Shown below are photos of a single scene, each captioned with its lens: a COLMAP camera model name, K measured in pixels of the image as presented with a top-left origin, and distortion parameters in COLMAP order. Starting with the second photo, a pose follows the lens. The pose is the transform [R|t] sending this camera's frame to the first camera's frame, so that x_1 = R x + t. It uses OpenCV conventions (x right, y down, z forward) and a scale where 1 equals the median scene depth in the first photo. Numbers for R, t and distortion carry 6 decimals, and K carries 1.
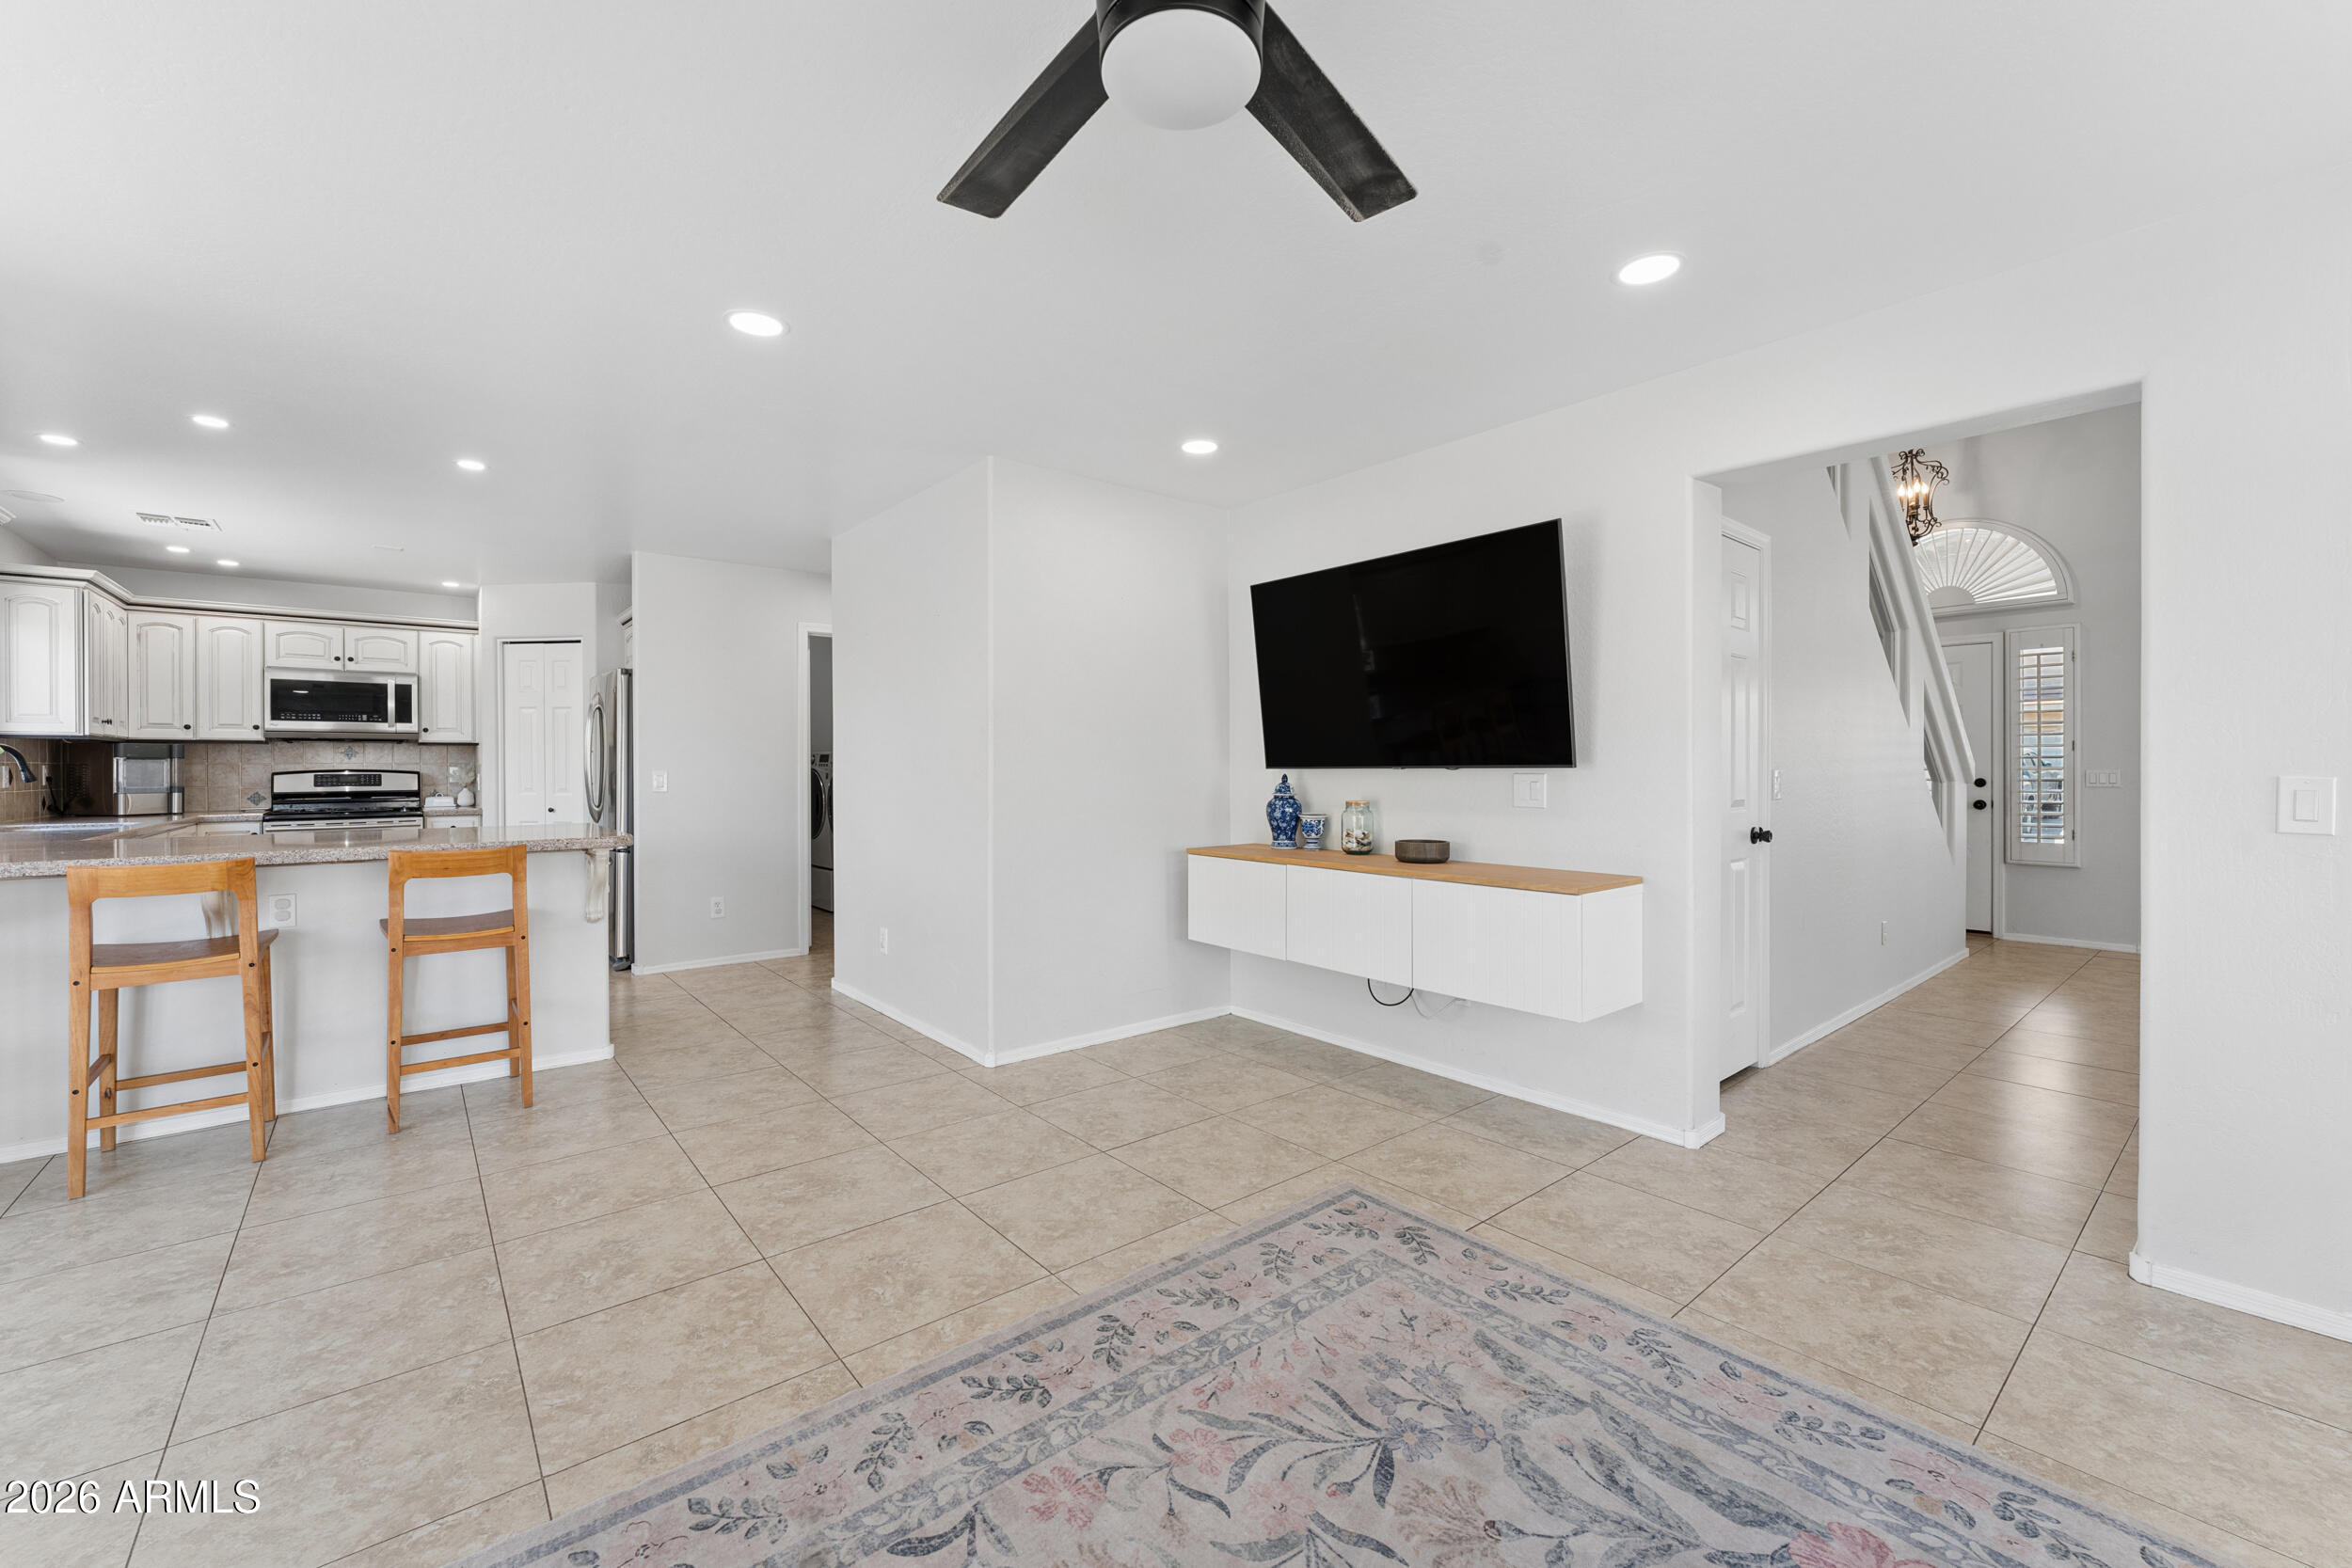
lens RADIAL K [[942.2, 0, 1165.4], [0, 942.2, 774.7], [0, 0, 1]] dist [-0.001120, -0.000490]
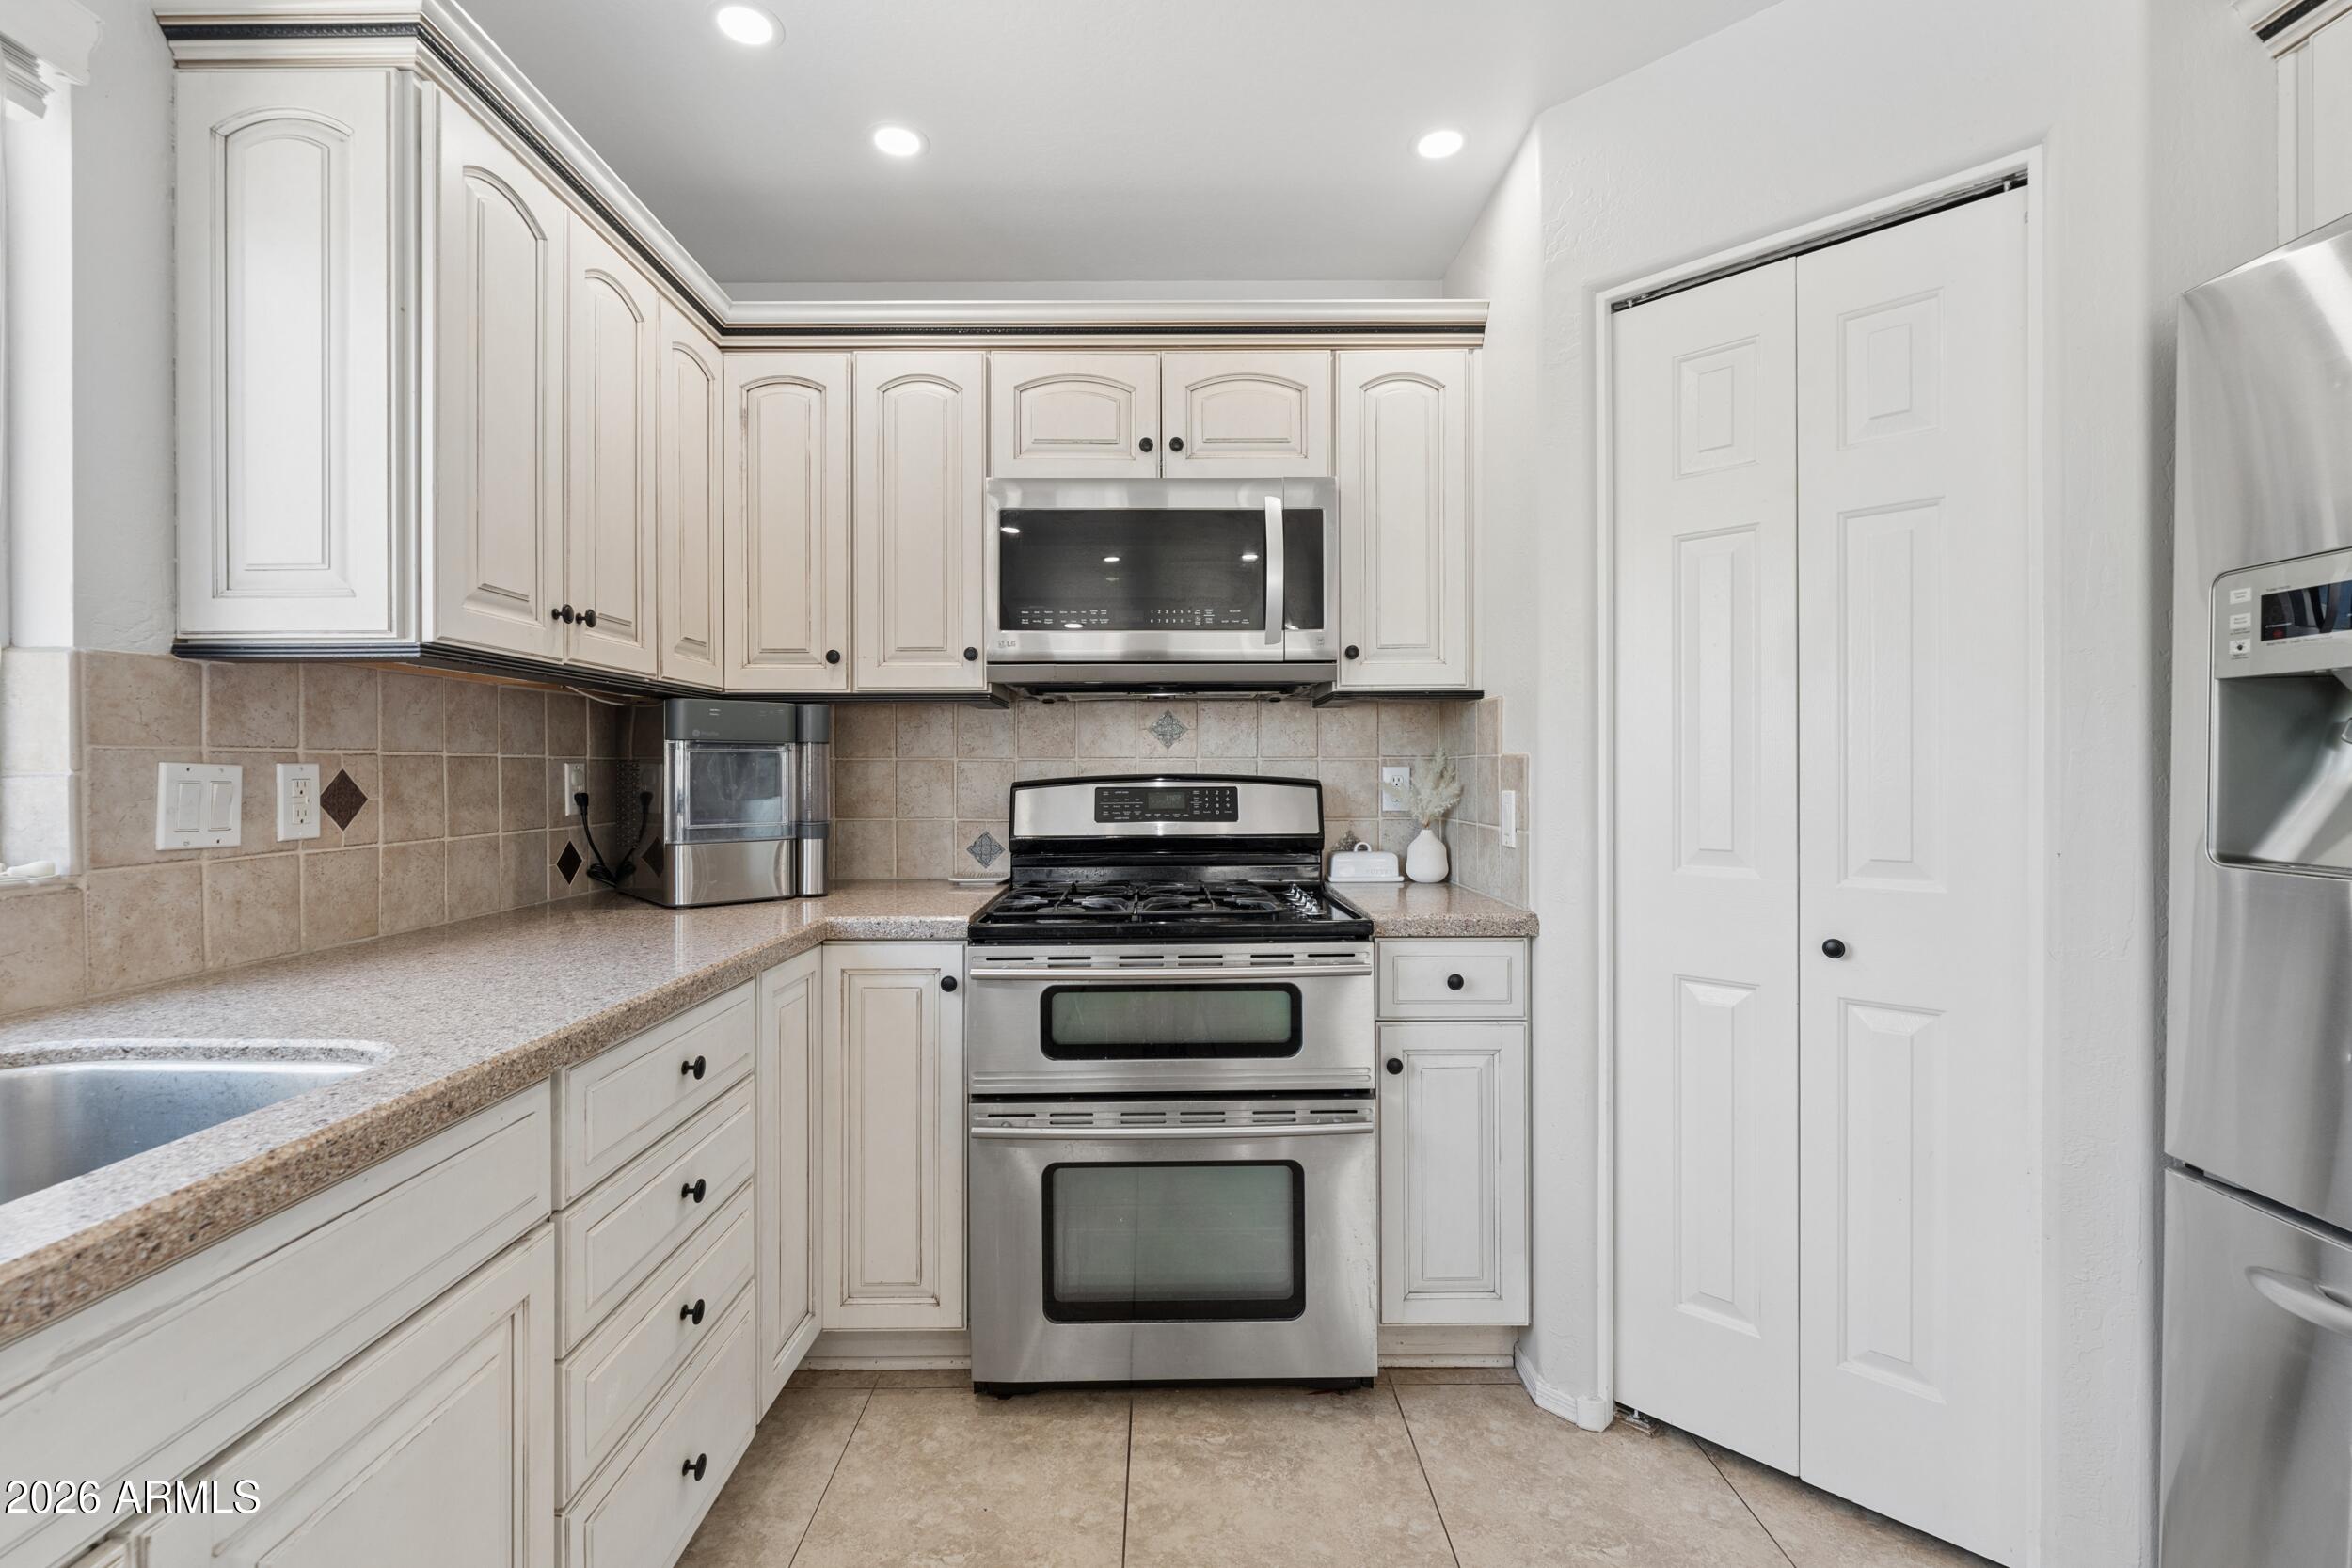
lens RADIAL K [[1033.4, 0, 1167.1], [0, 1033.4, 769.3], [0, 0, 1]] dist [-0.004370, 0.000849]
pose [[0.770918, -0.000730, -0.636934, -1.154295], [-0.004111, 0.999973, -0.006122, -0.009382], [0.636921, 0.007338, 0.770894, 1.302293]]
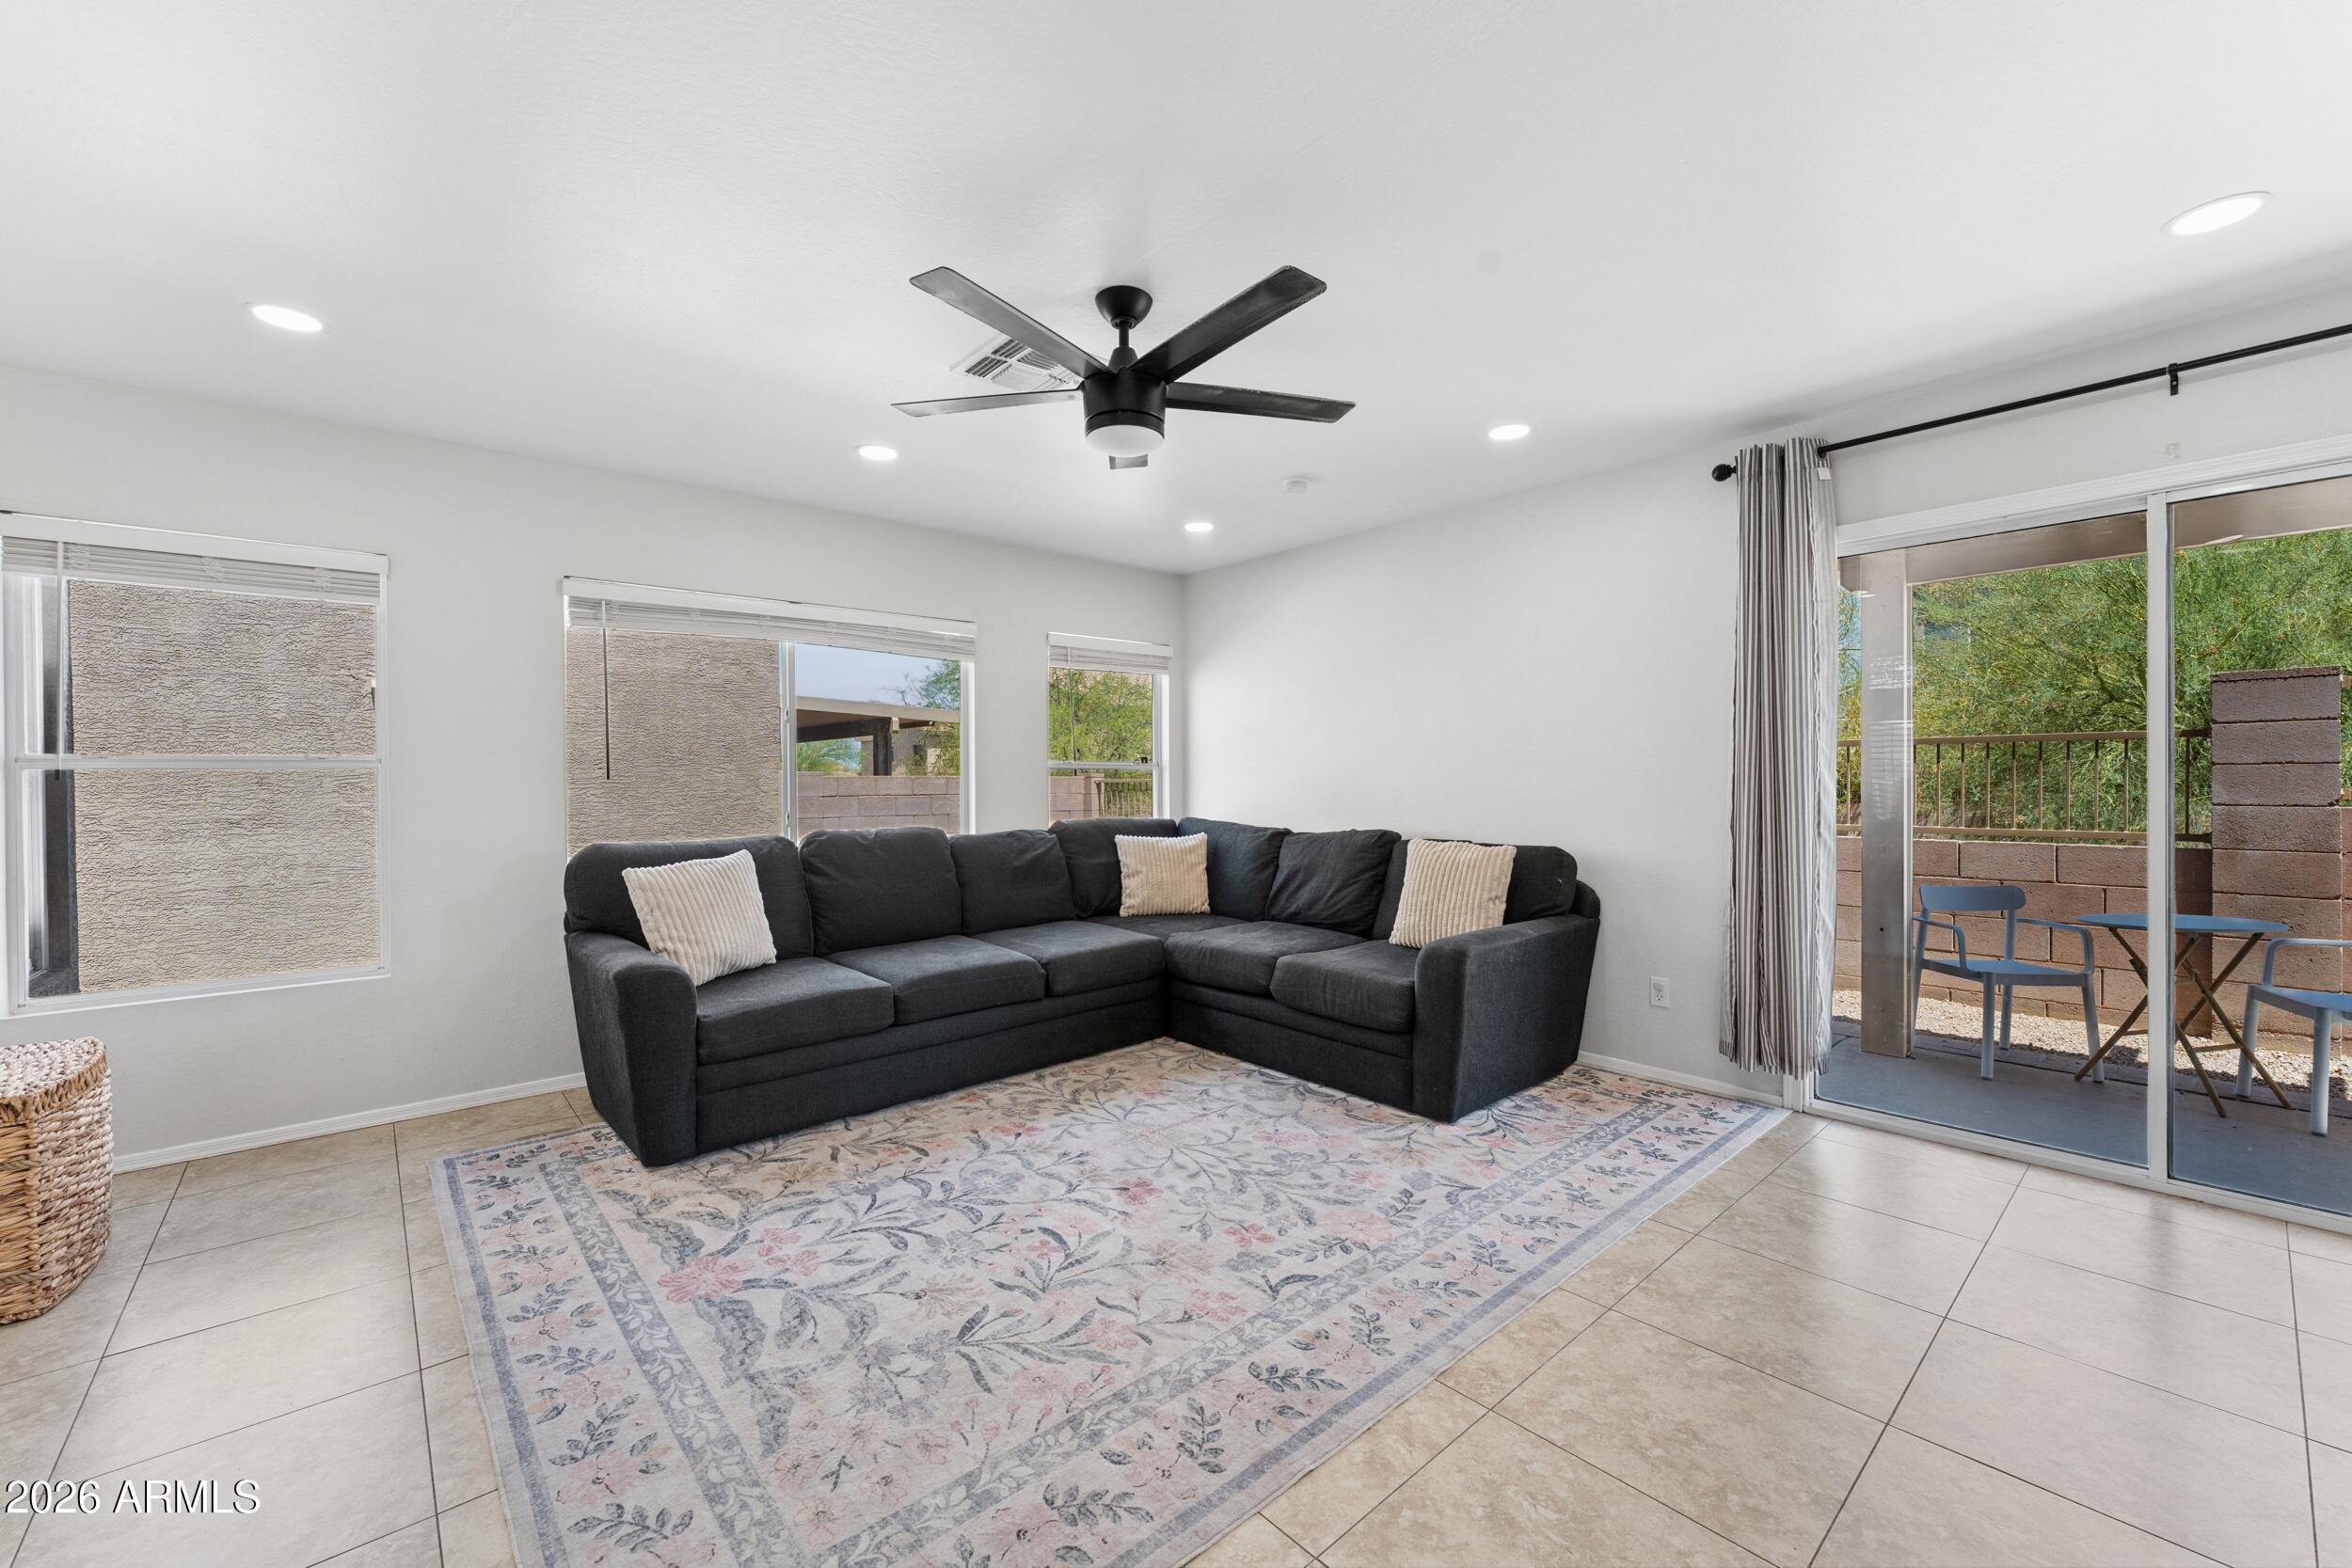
lens RADIAL K [[942.2, 0, 1166.9], [0, 942.2, 781.6], [0, 0, 1]] dist [-0.001120, -0.000490]
pose [[-0.999544, 0.010010, -0.028491, -0.002797], [0.009740, 0.999907, 0.009588, -0.007292], [0.028584, 0.009306, -0.999548, 1.069681]]
